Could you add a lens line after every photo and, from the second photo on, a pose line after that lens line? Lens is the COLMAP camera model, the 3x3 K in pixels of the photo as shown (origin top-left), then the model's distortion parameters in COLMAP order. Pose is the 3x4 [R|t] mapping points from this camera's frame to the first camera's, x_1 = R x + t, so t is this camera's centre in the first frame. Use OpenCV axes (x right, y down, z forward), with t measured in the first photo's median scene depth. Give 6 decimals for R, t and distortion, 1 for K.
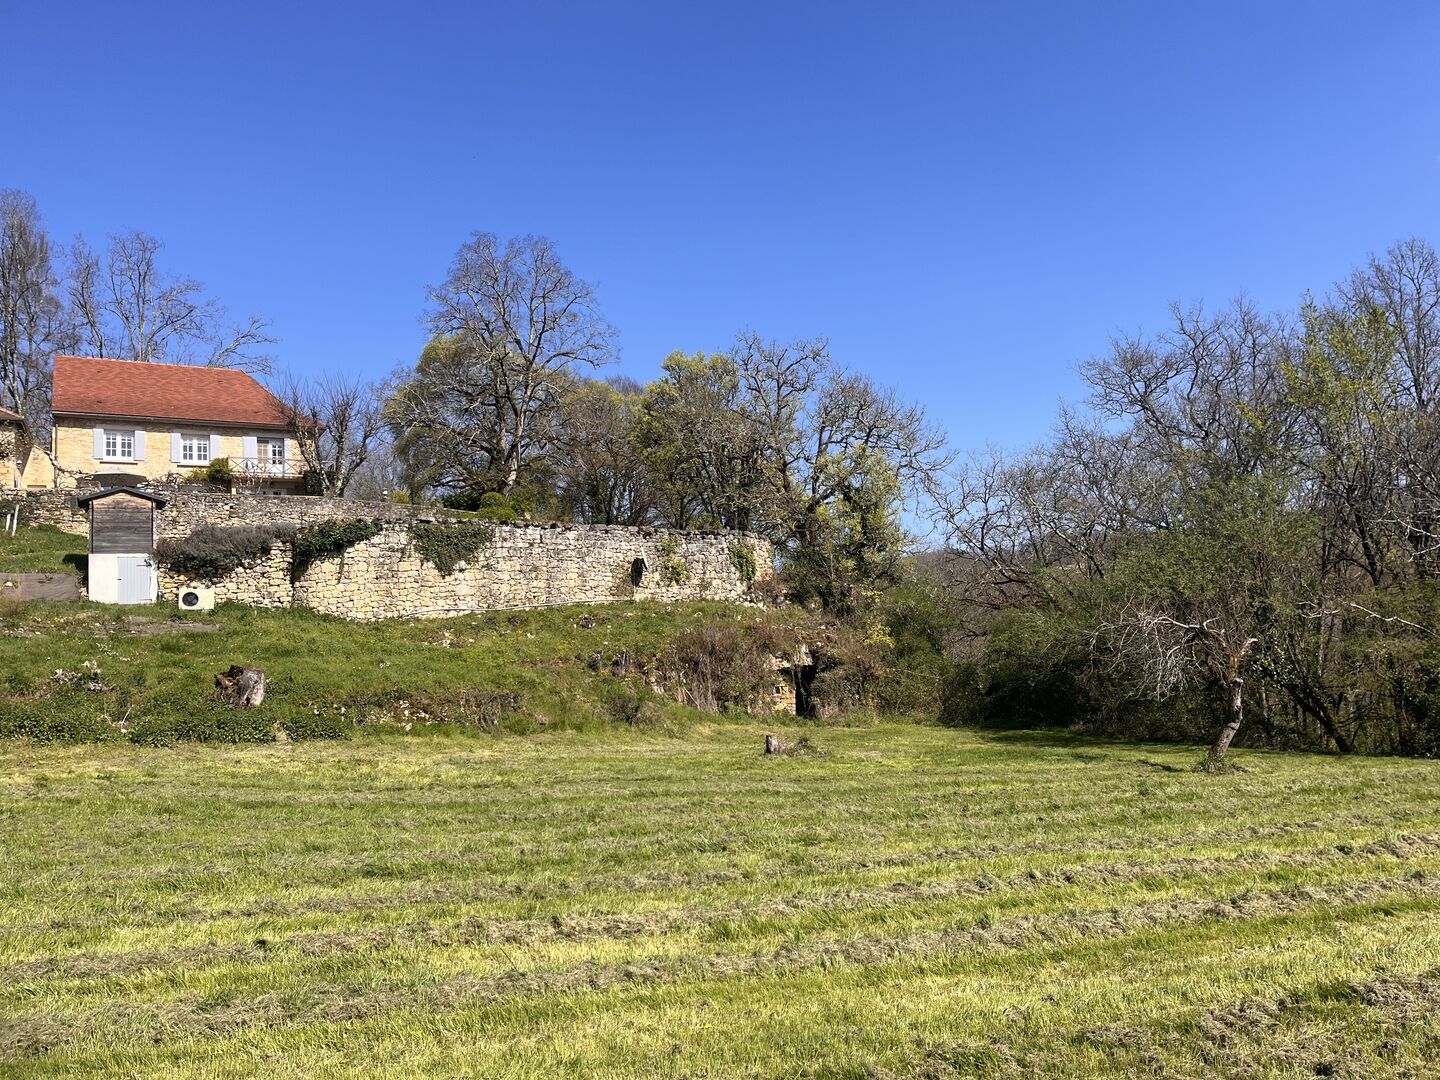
lens RADIAL K [[1102.6, 0, 720.0], [0, 1102.6, 540.0], [0, 0, 1]] dist [0.005570, -0.000160]
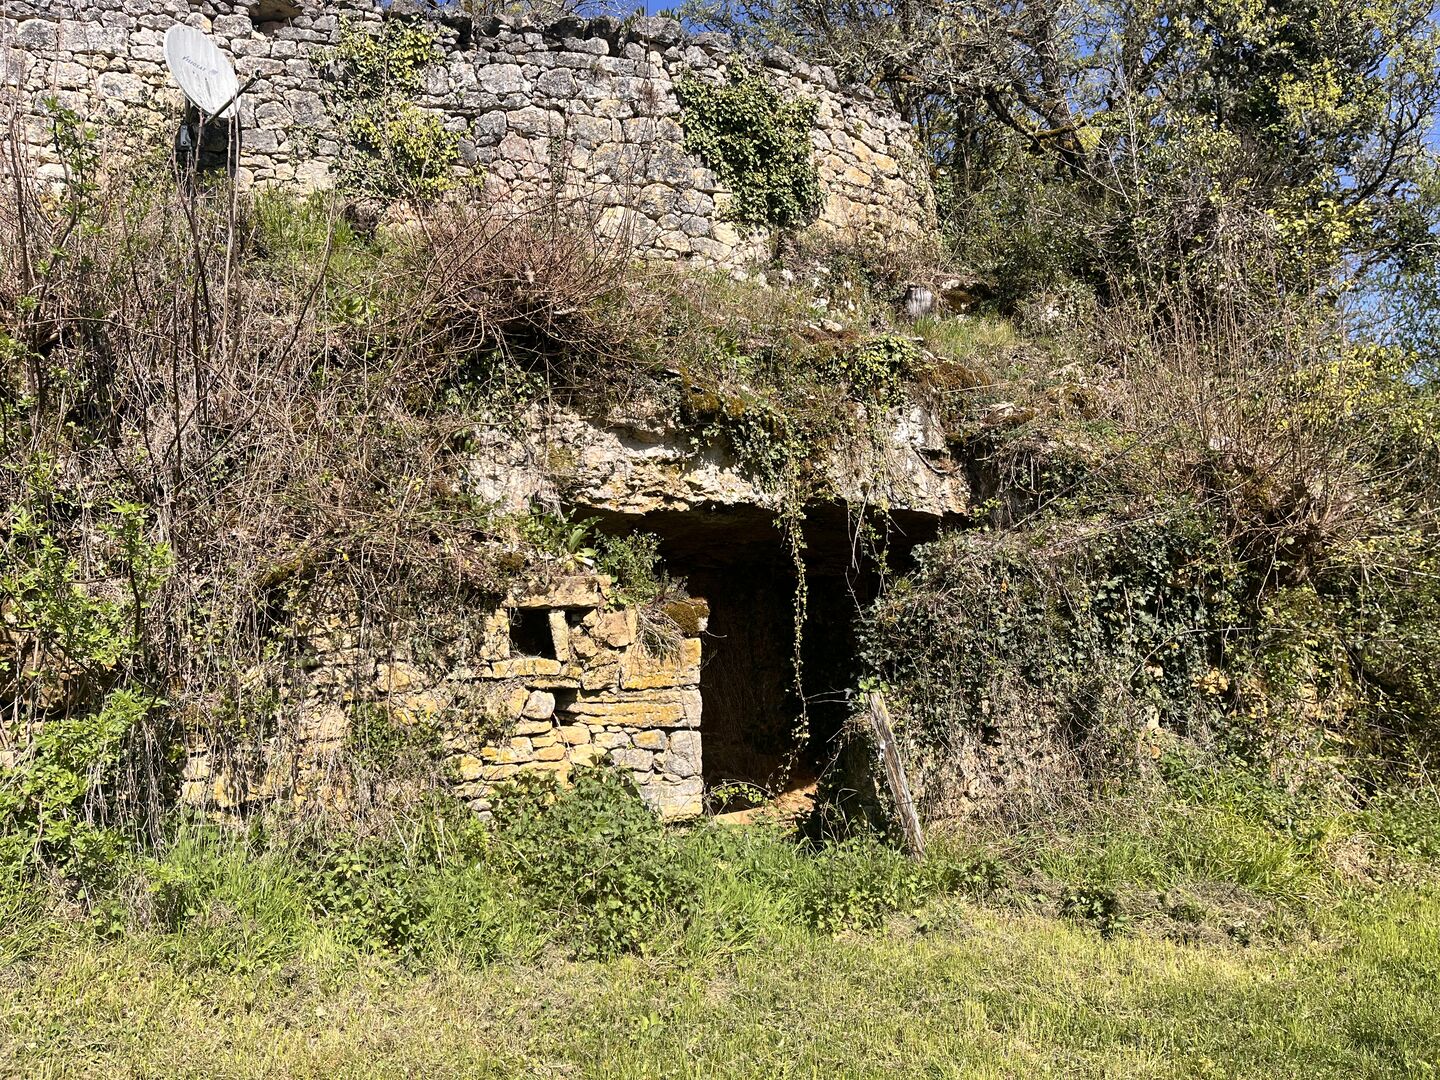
lens RADIAL K [[1102.6, 0, 720.0], [0, 1102.6, 540.0], [0, 0, 1]] dist [0.005570, -0.000160]
pose [[0.930347, -0.027489, -0.365647, 0.110877], [0.040151, 0.998827, 0.027071, 0.107472], [0.364474, -0.039866, 0.930360, 0.777662]]
